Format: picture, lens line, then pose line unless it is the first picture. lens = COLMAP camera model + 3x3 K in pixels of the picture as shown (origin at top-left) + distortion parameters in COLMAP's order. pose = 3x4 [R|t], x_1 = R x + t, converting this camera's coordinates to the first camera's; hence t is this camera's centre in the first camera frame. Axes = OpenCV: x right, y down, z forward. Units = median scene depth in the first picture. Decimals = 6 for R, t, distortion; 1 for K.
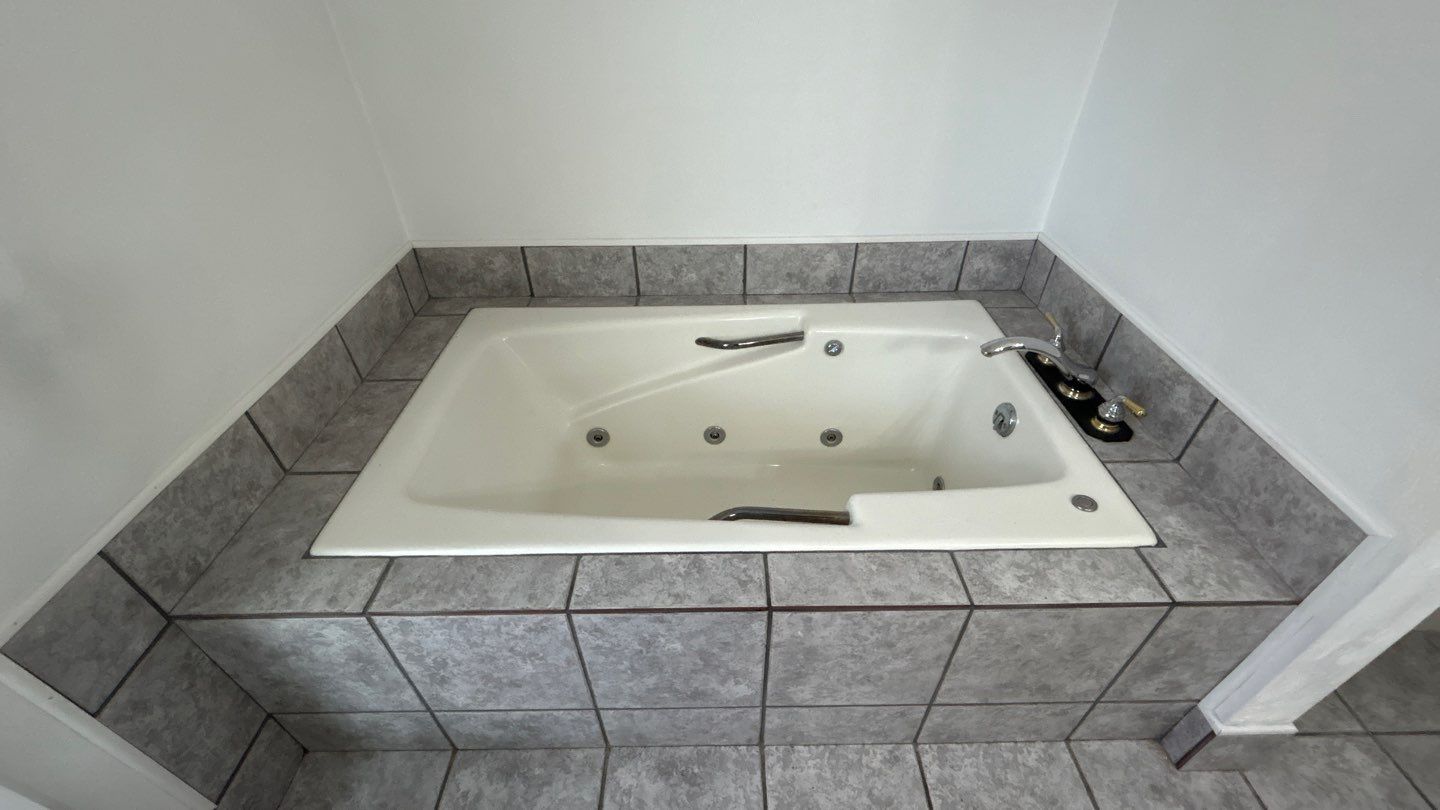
lens RADIAL K [[579.1, 0, 720.6], [0, 579.1, 409.8], [0, 0, 1]] dist [-0.001349, 0.000080]
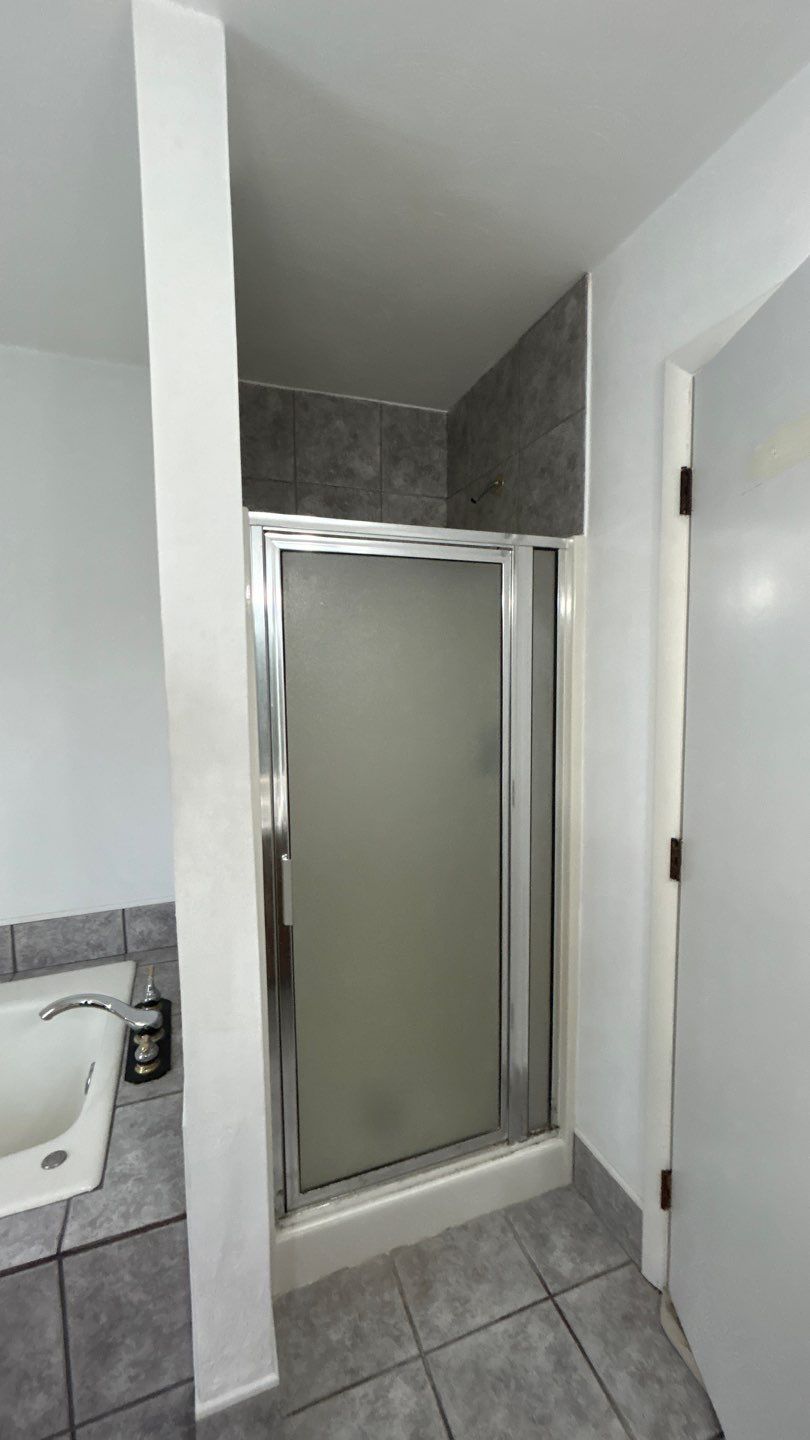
lens RADIAL K [[579.1, 0, 407.2], [0, 579.1, 727.3], [0, 0, 1]] dist [-0.001349, 0.000080]
pose [[0.936064, -0.025162, 0.350928, 0.557898], [0.210285, 0.839685, -0.500709, 0.103492], [-0.282070, 0.542491, 0.791290, -0.277465]]
